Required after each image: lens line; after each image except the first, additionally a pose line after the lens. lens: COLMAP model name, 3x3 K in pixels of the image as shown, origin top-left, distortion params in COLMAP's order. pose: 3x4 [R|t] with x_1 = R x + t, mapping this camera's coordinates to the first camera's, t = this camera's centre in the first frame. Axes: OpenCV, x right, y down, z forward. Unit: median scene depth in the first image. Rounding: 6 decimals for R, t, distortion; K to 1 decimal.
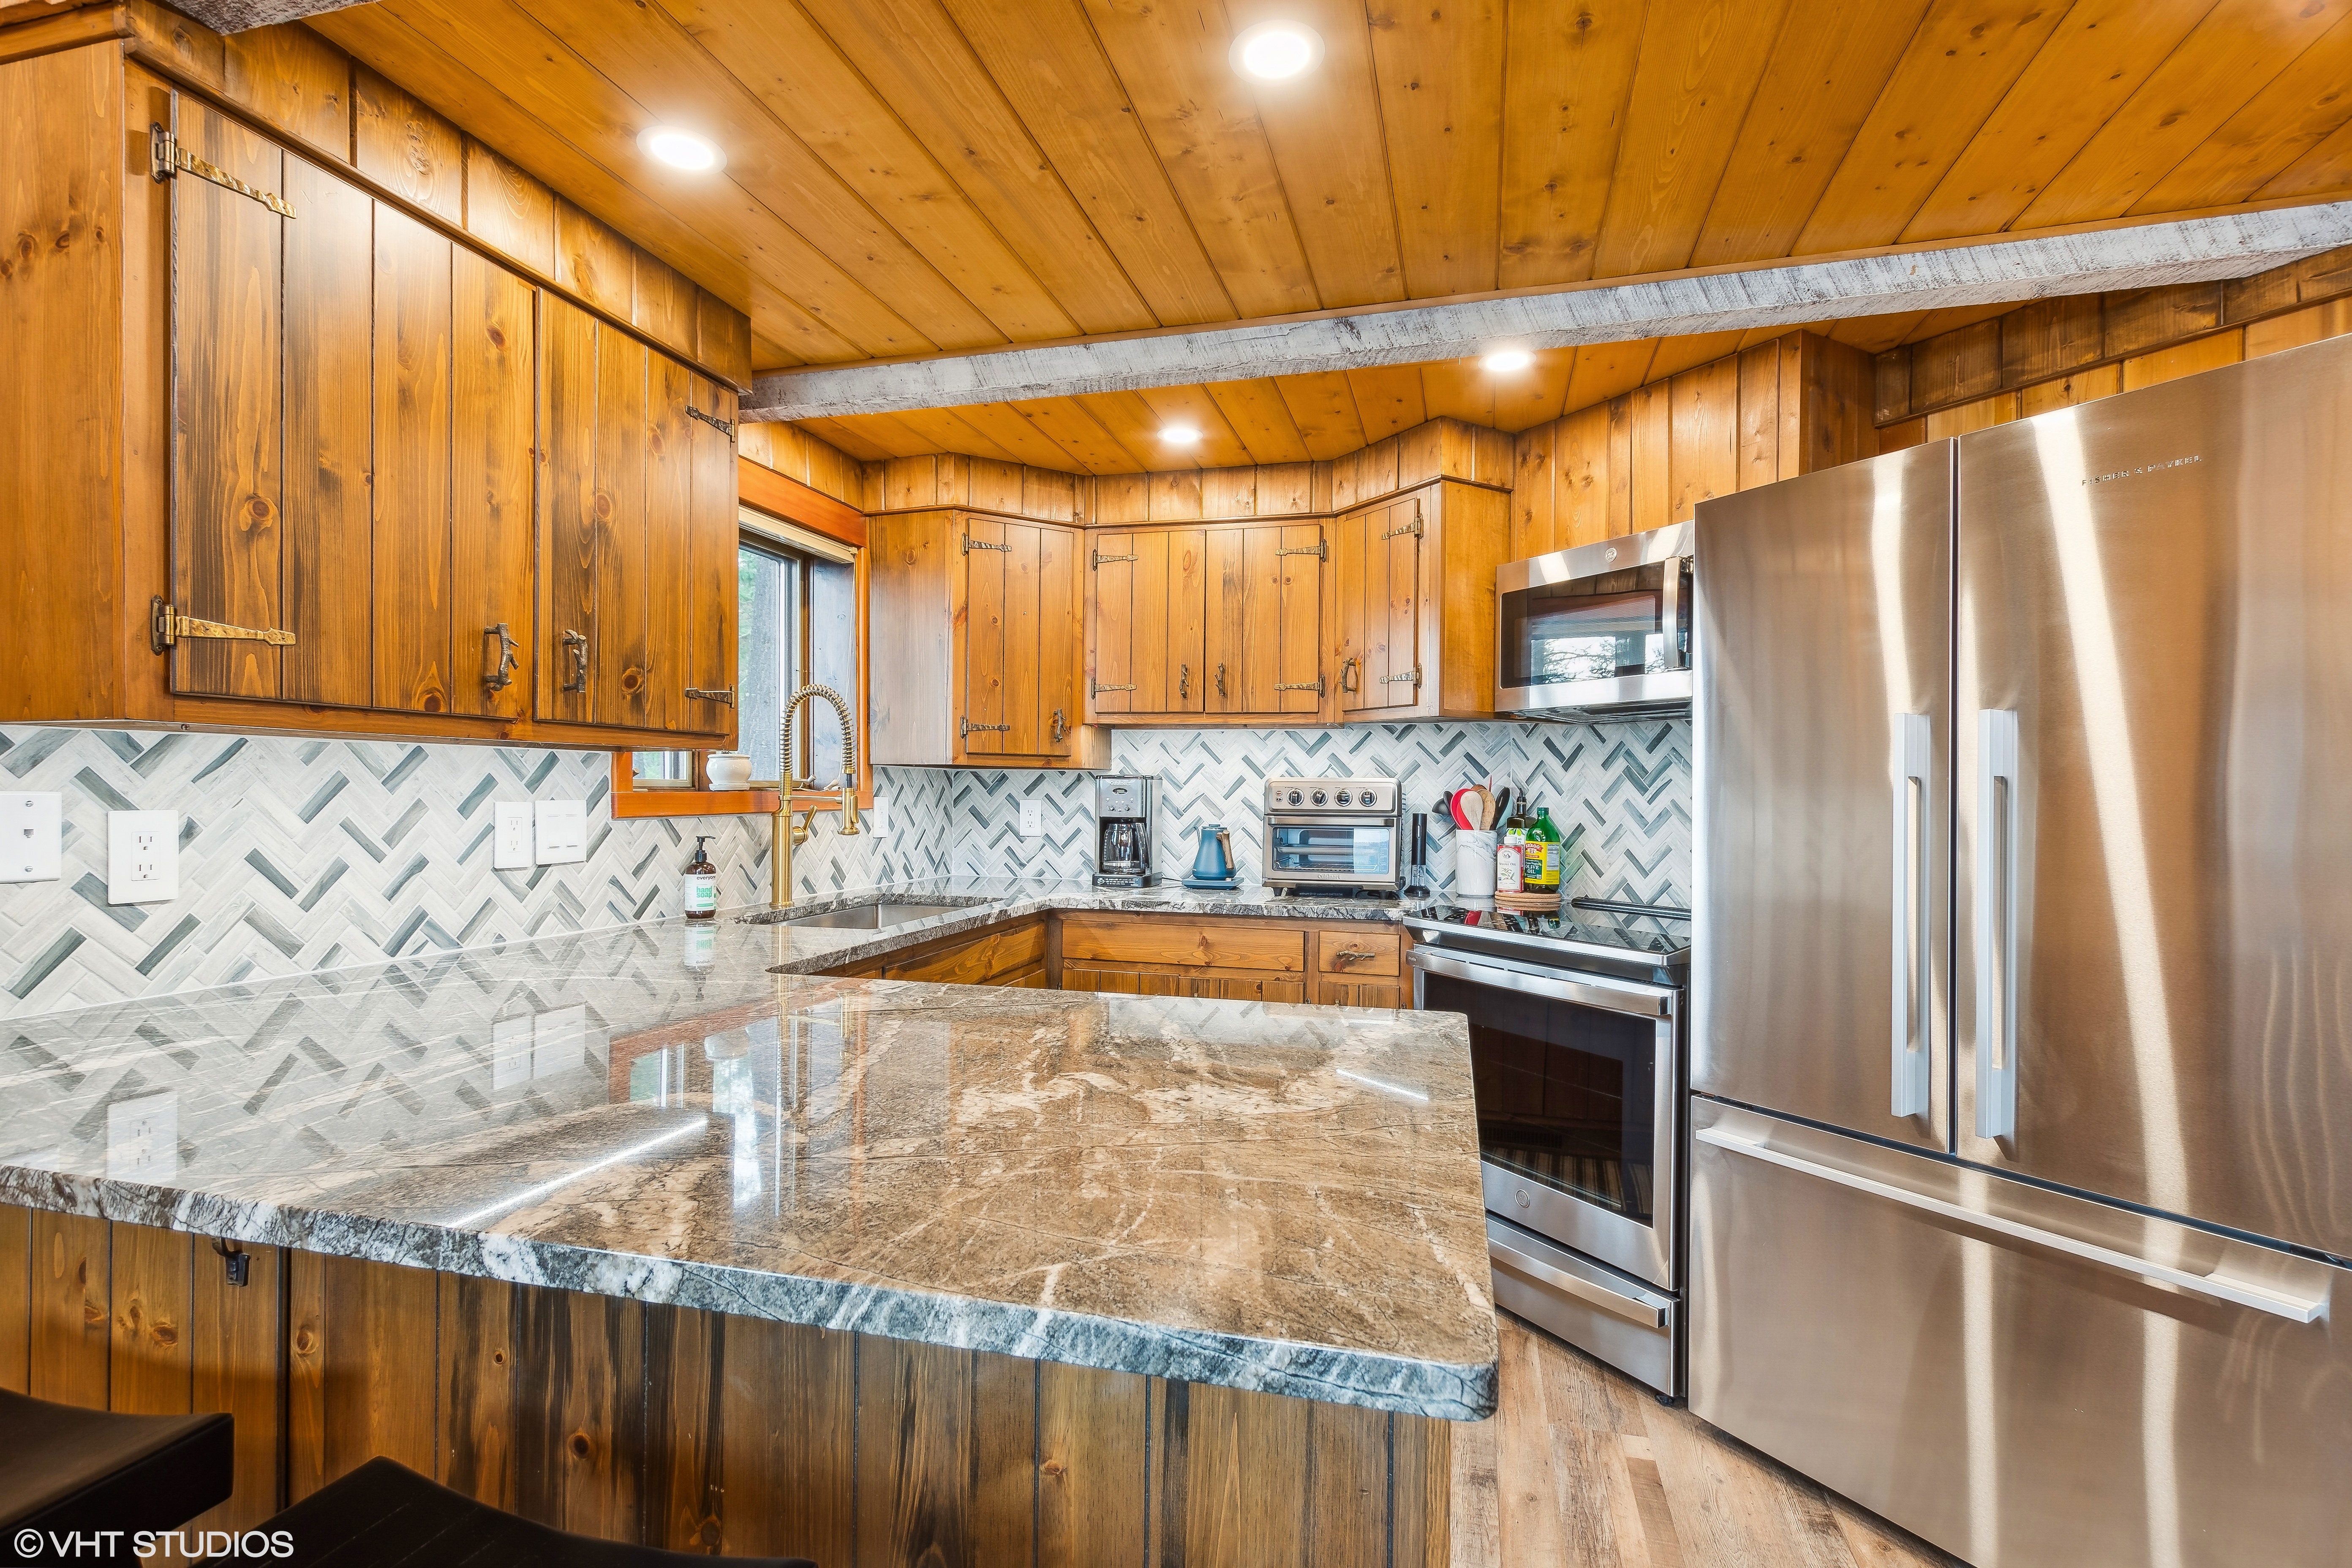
lens RADIAL K [[1090.0, 0, 1185.3], [0, 1090.0, 789.8], [0, 0, 1]] dist [-0.004467, -0.000301]
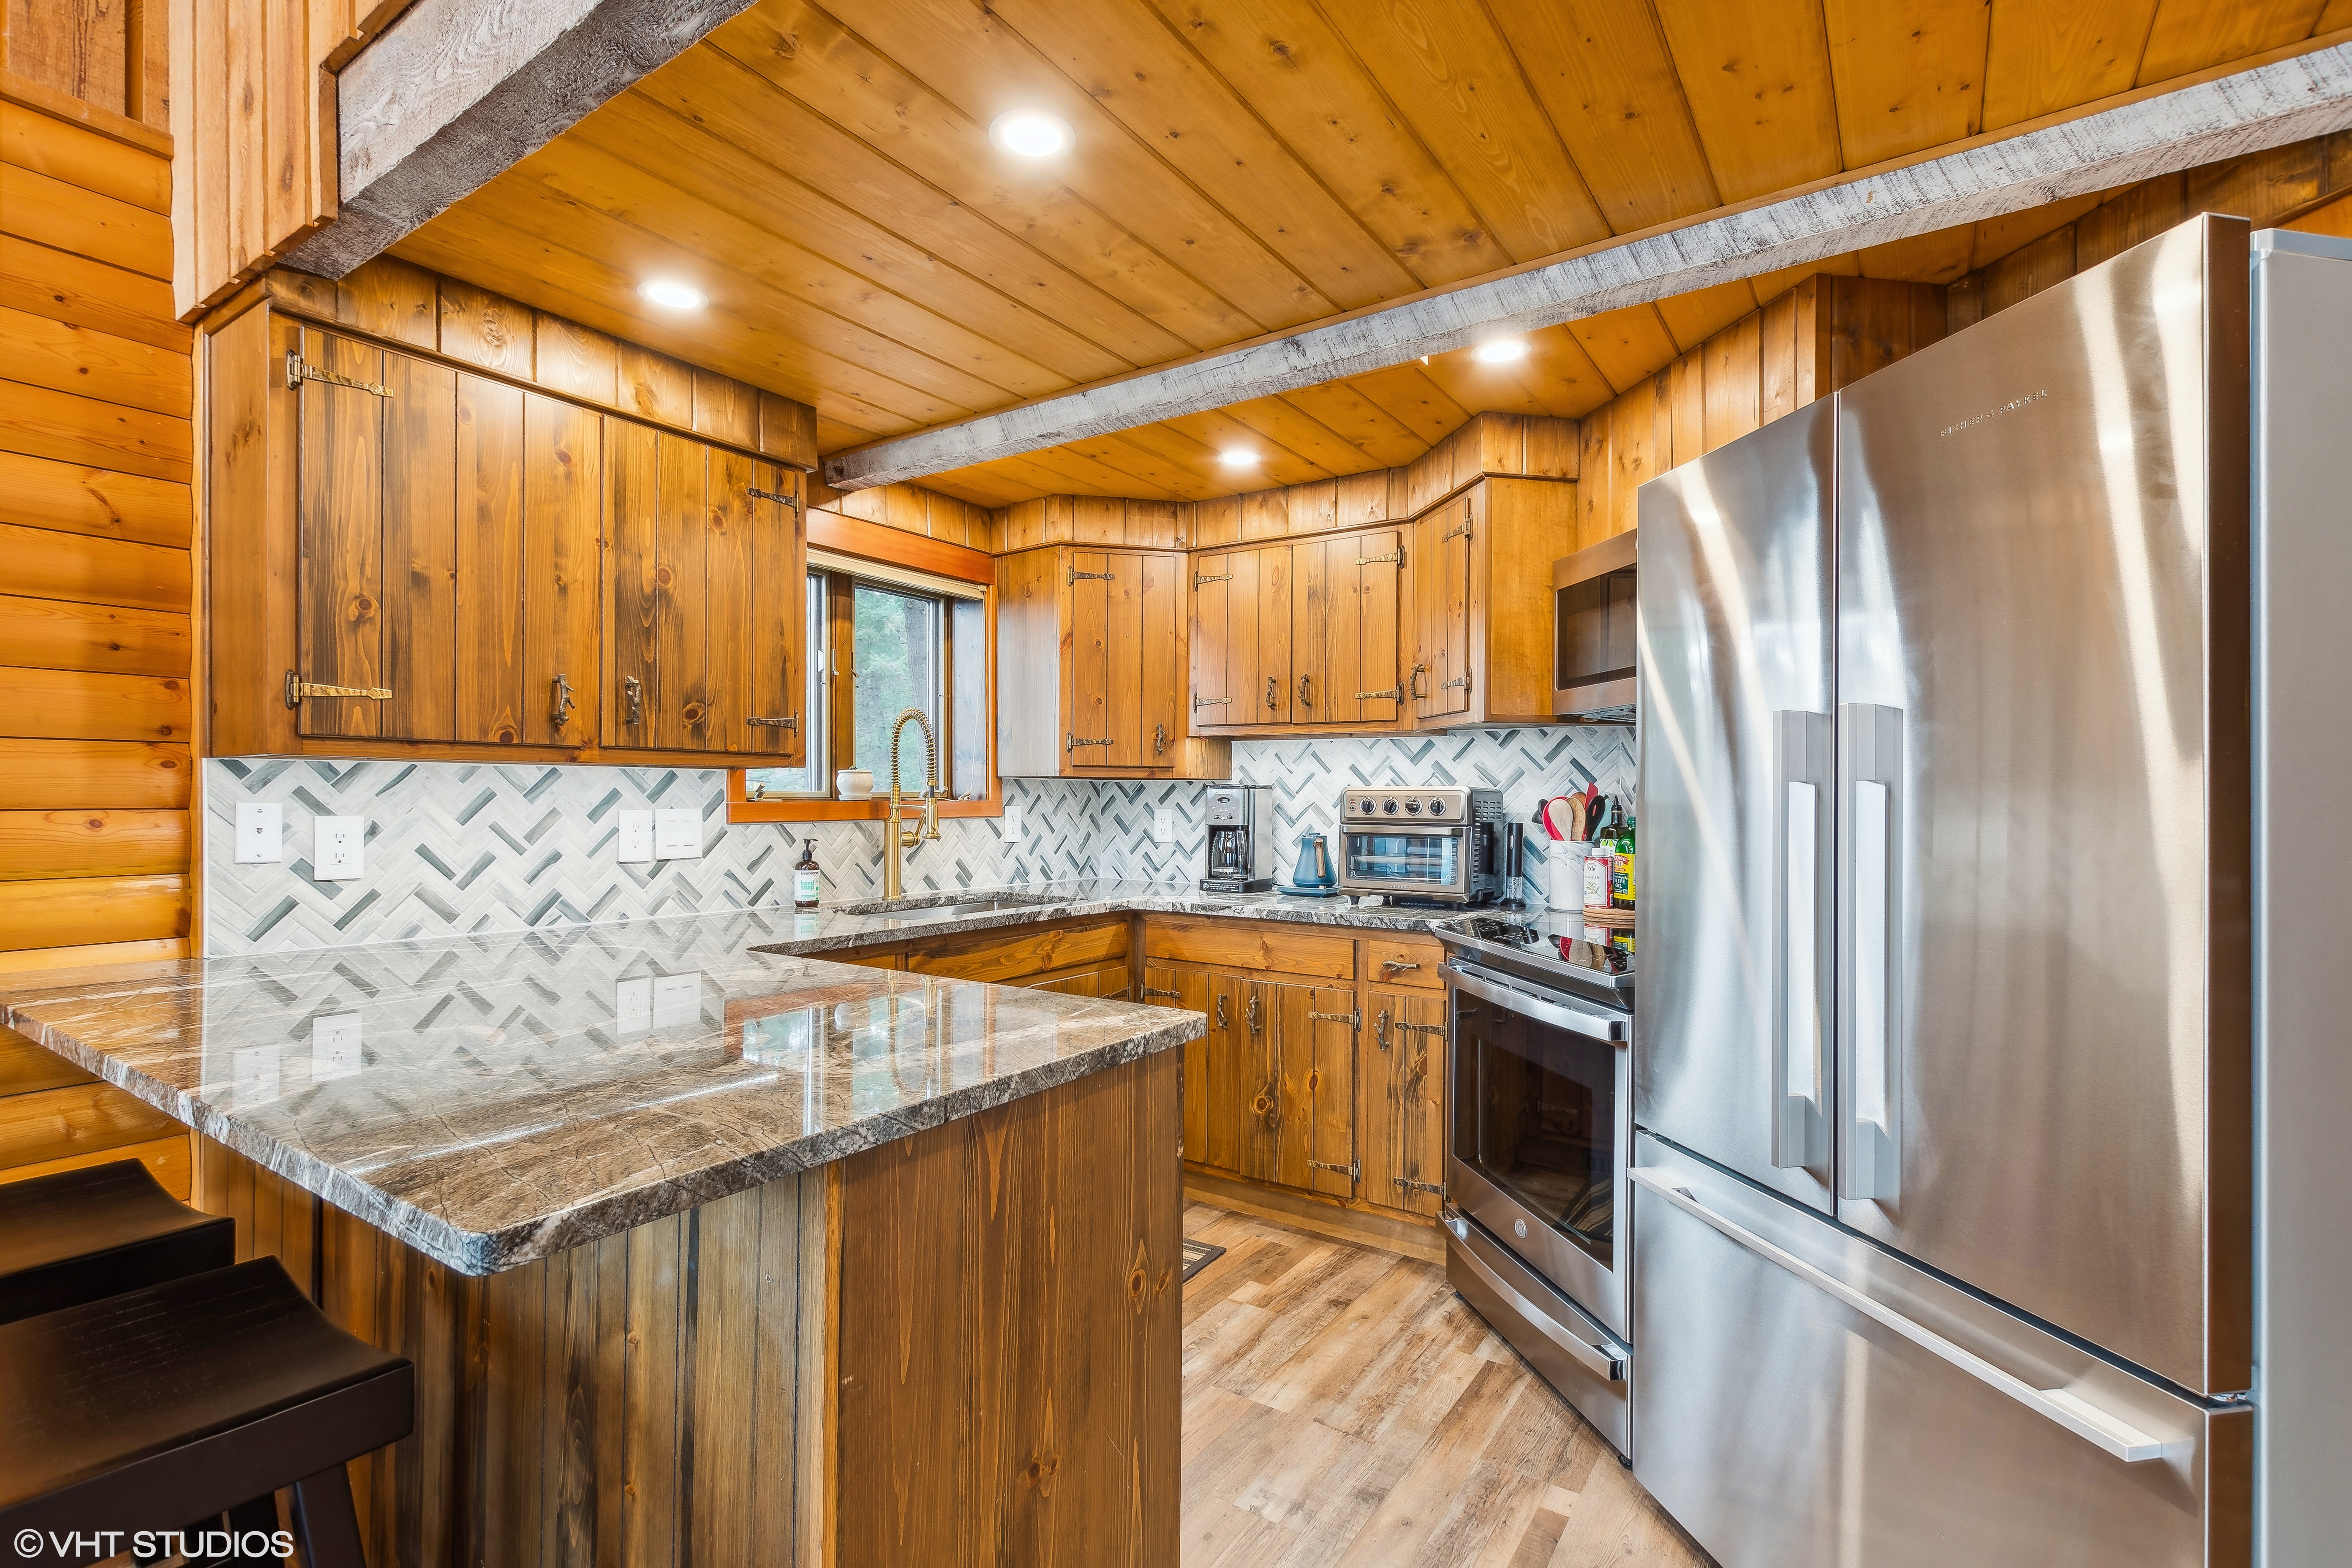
lens RADIAL K [[1090.0, 0, 1199.8], [0, 1090.0, 788.1], [0, 0, 1]] dist [-0.004467, -0.000301]
pose [[0.944279, -0.006123, -0.329089, 0.429802], [0.003001, 0.999946, -0.009995, 0.000093], [0.329132, 0.008450, 0.944246, 0.009630]]
